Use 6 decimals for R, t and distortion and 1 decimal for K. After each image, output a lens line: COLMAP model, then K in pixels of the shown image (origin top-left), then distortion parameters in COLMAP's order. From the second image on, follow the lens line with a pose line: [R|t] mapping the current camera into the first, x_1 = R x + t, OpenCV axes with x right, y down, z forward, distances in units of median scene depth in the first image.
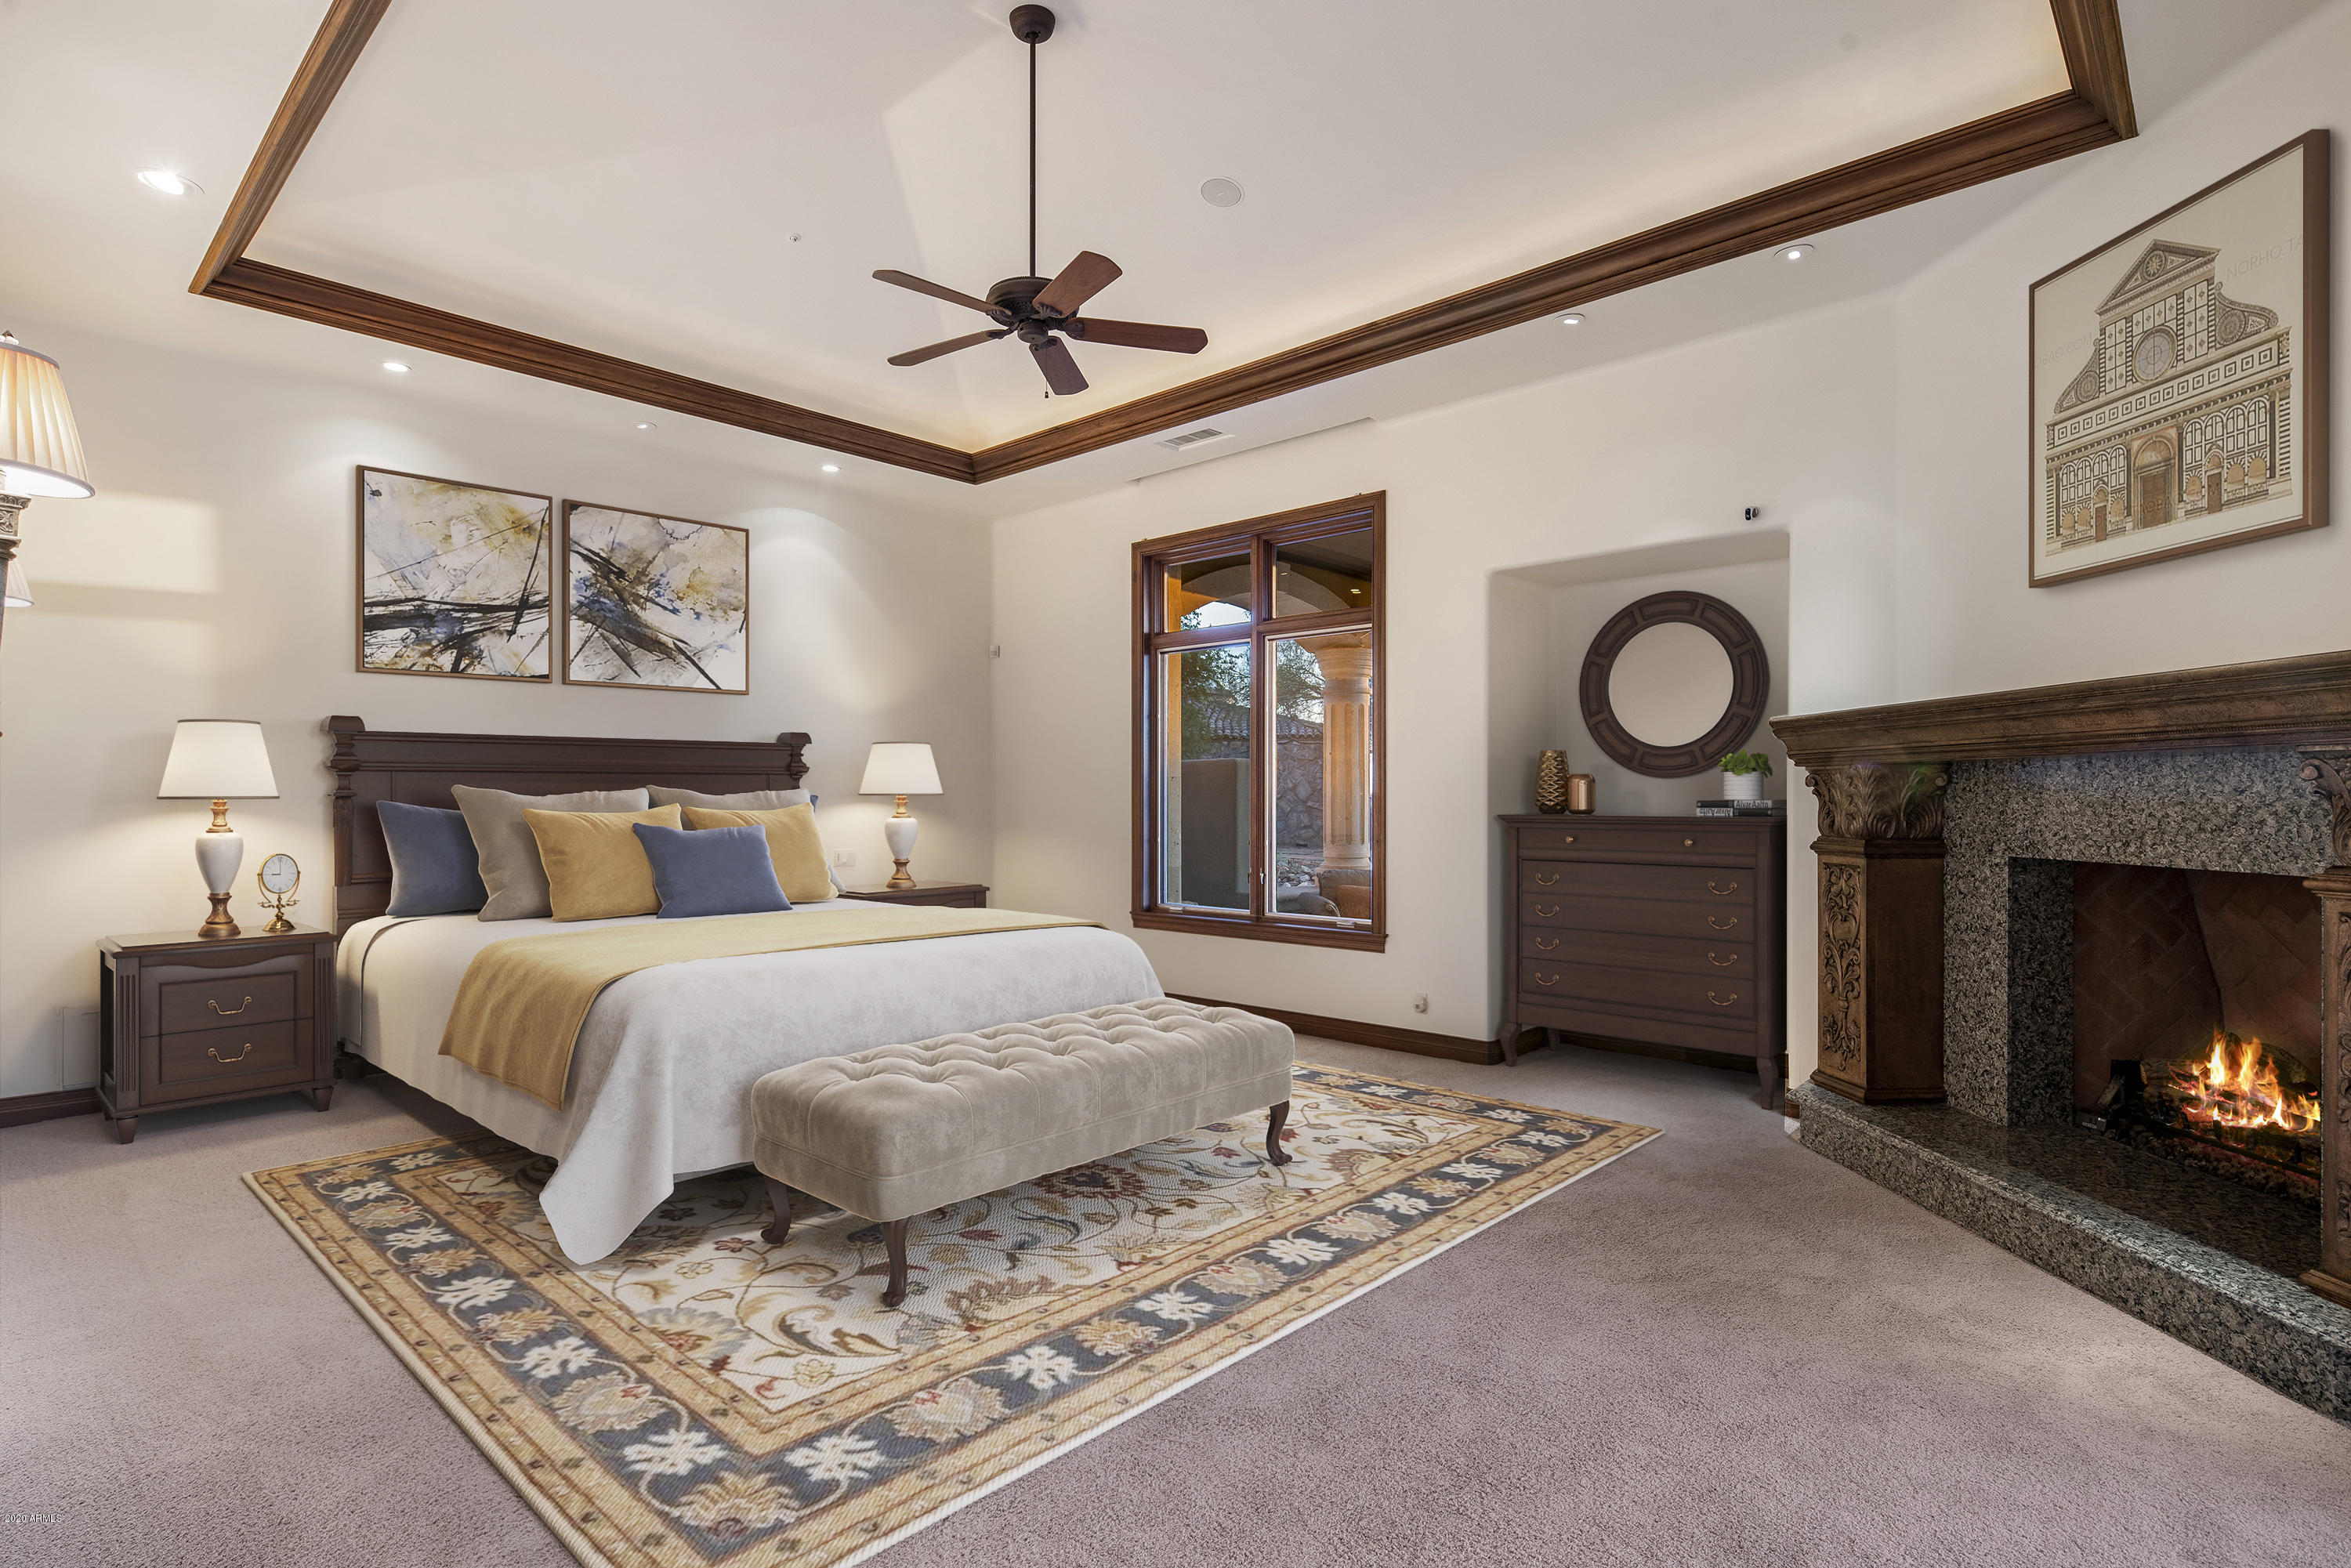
lens RADIAL K [[1161.8, 0, 1083.3], [0, 1161.8, 800.9], [0, 0, 1]] dist [0.033782, -0.000023]
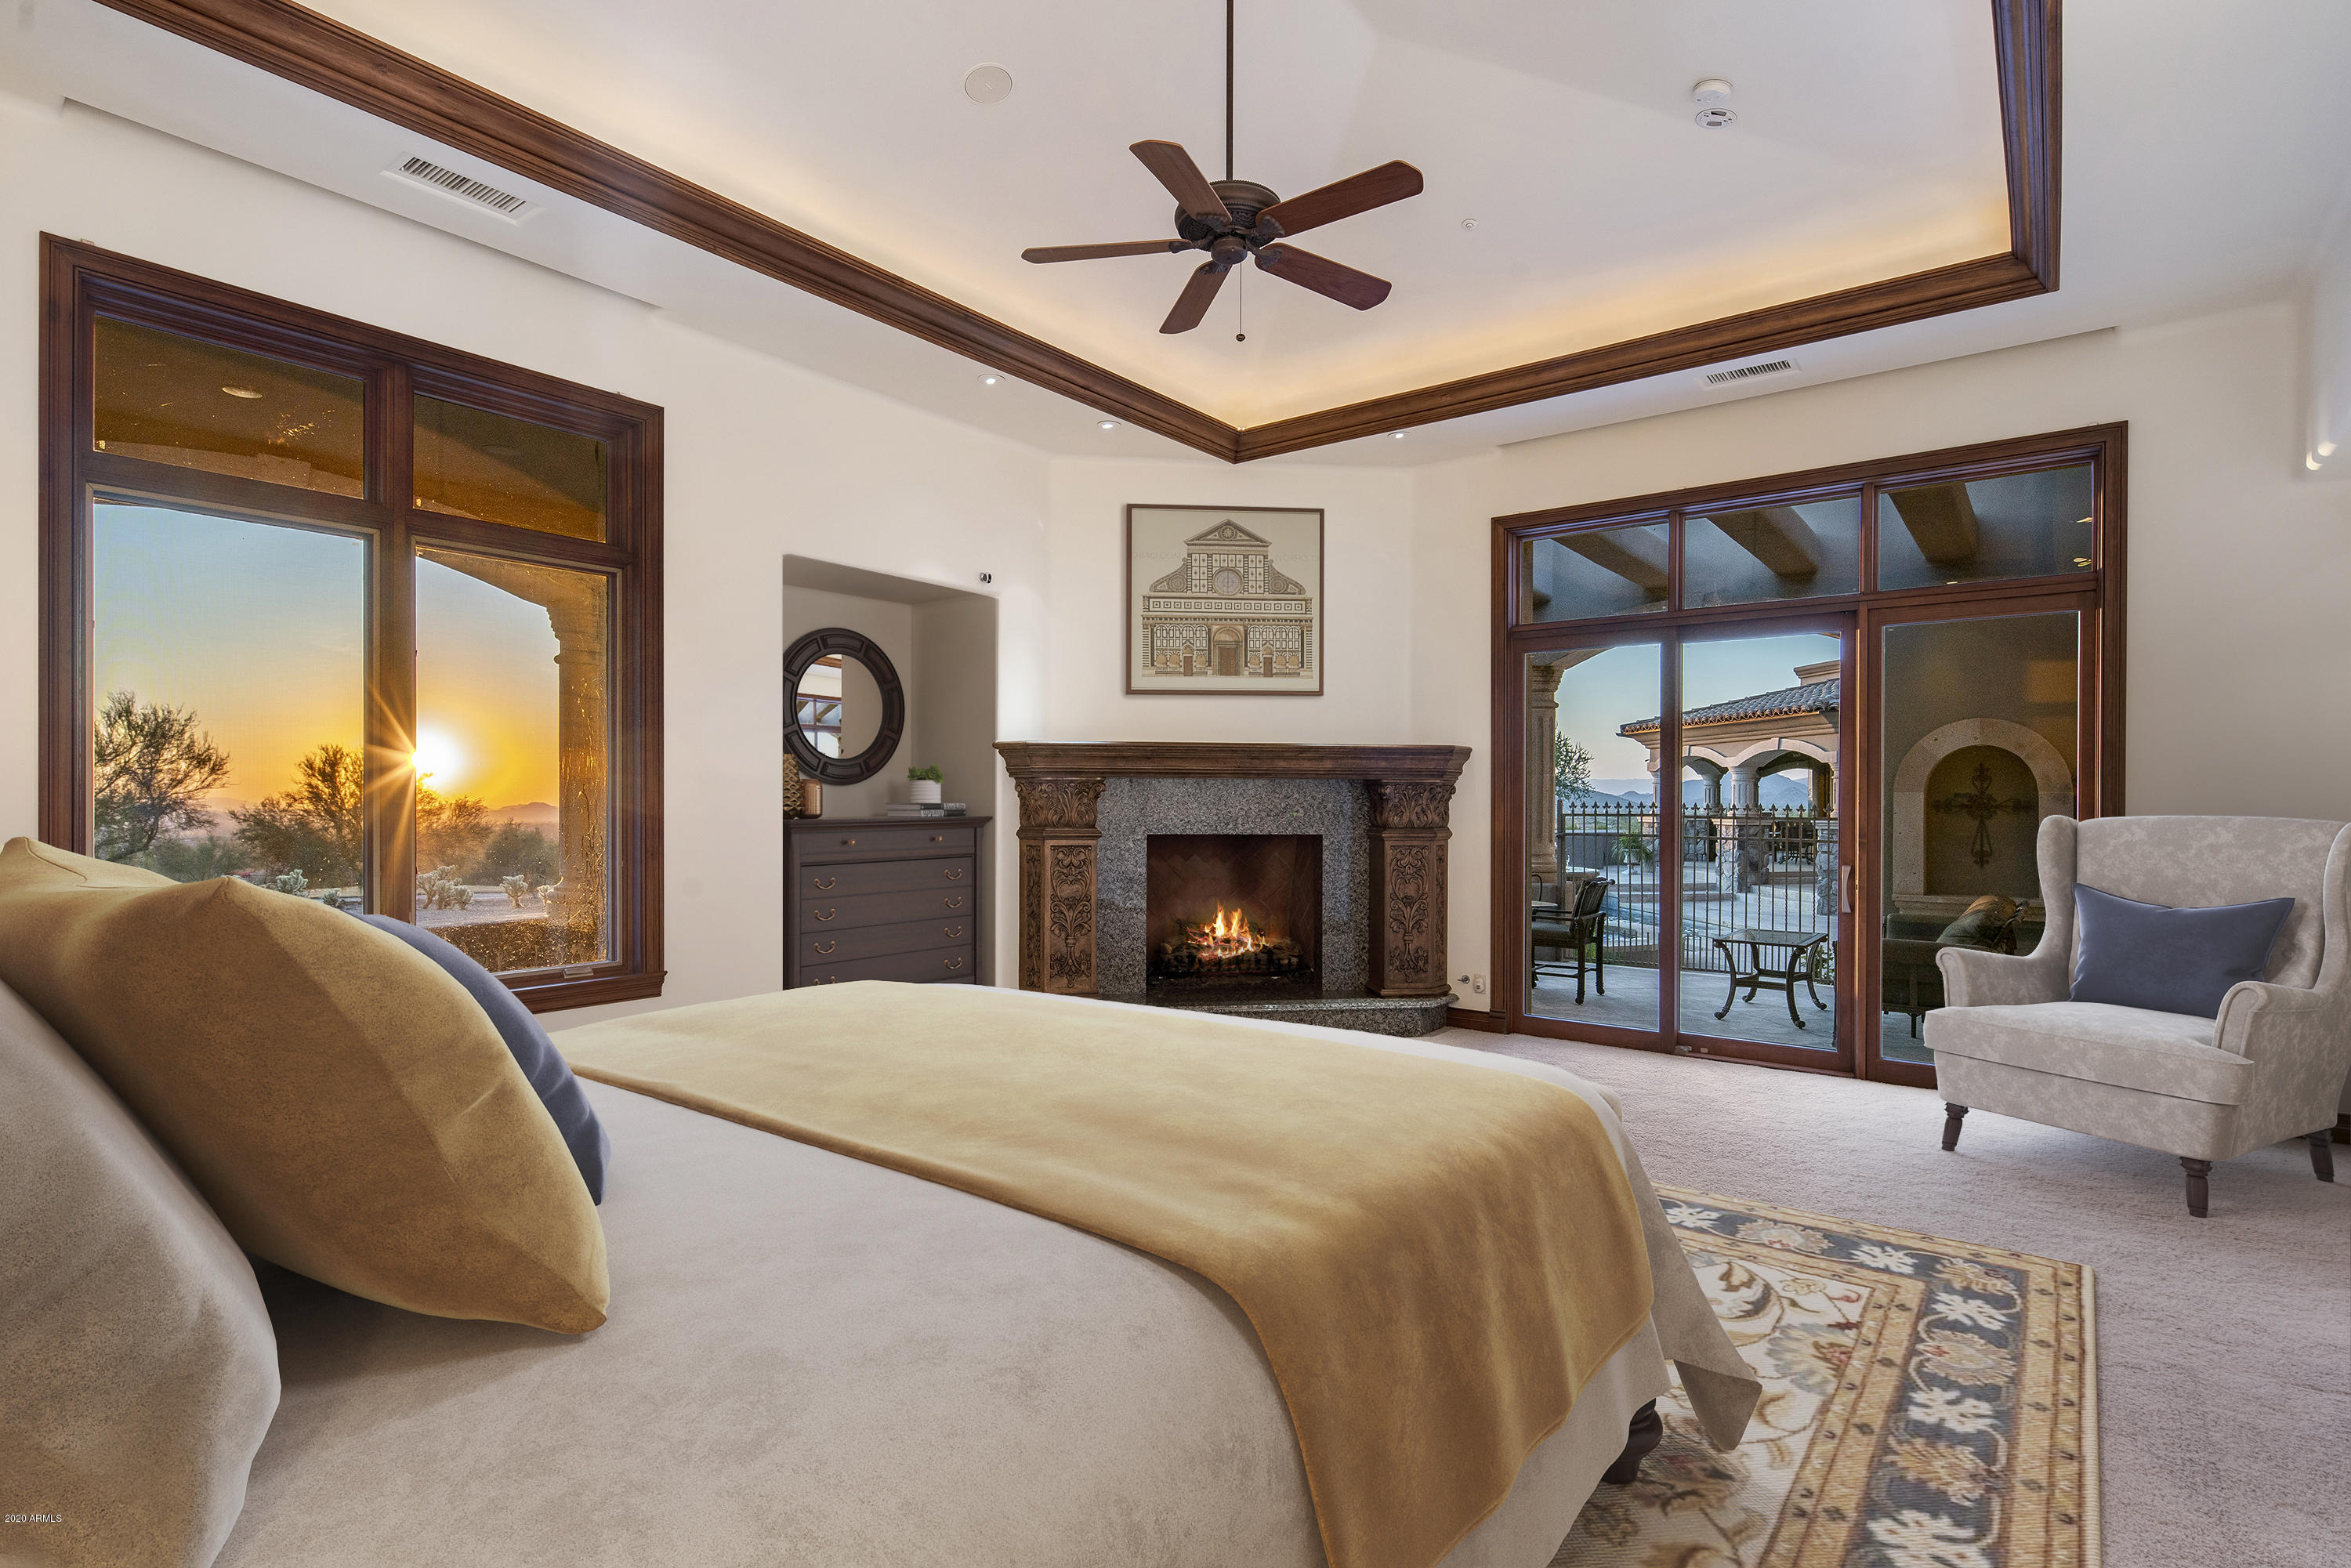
lens RADIAL K [[1152.0, 0, 1175.5], [0, 1152.0, 784.0], [0, 0, 1]] dist [0.002732, 0.020154]
pose [[-0.133224, -0.003085, 0.991081, -1.286225], [-0.007597, 0.999969, 0.002092, -0.040405], [-0.991057, -0.007250, -0.133243, 1.730507]]
